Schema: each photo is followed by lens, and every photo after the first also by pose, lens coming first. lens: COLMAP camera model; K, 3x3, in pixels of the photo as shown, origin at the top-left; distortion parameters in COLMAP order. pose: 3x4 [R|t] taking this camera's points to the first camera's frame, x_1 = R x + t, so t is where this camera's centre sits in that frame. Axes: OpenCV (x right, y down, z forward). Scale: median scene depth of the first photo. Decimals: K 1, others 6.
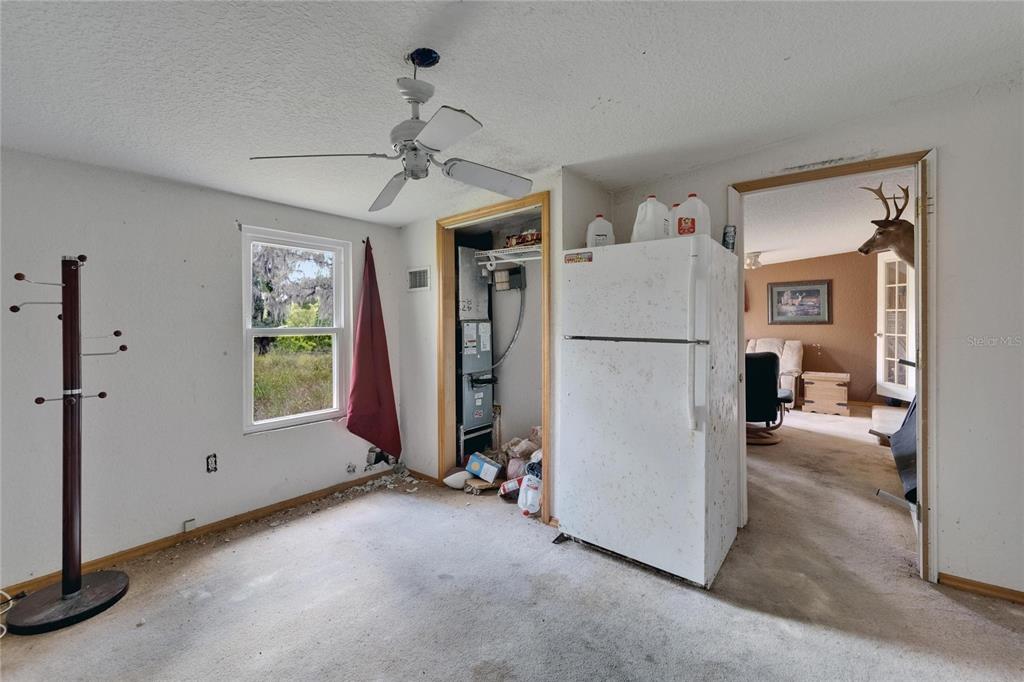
lens RADIAL K [[416.8, 0, 509.5], [0, 416.8, 326.0], [0, 0, 1]] dist [0.001720, 0.000186]
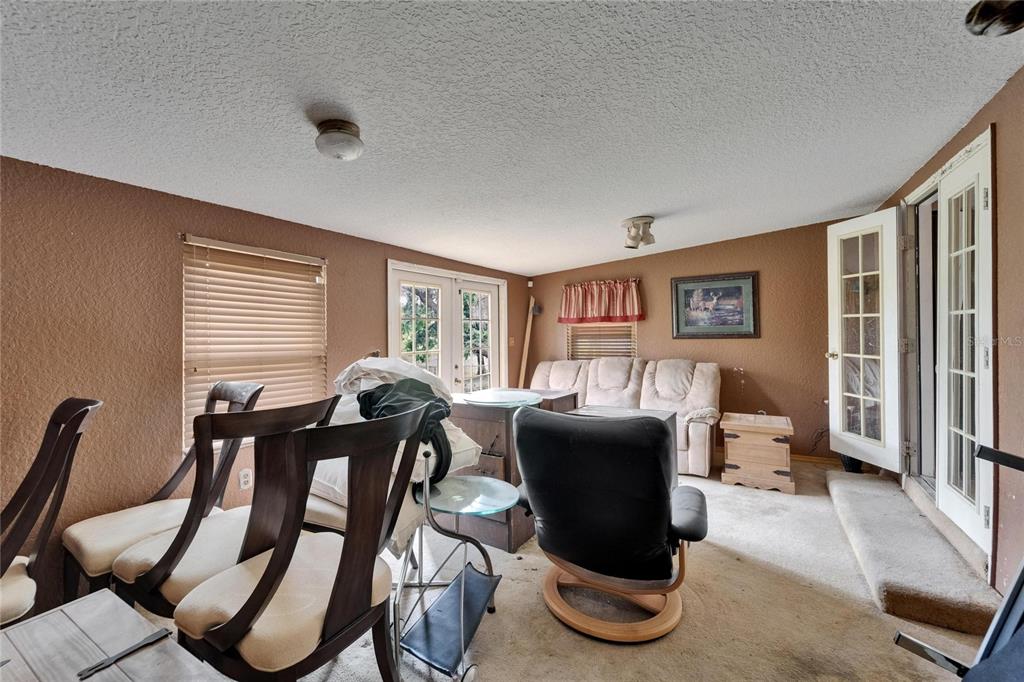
lens RADIAL K [[416.8, 0, 508.2], [0, 416.8, 334.3], [0, 0, 1]] dist [0.001720, 0.000186]
pose [[0.988608, -0.010890, 0.150118, 0.268537], [0.012099, 0.999901, -0.007145, -0.010045], [-0.150025, 0.008880, 0.988642, 0.390590]]
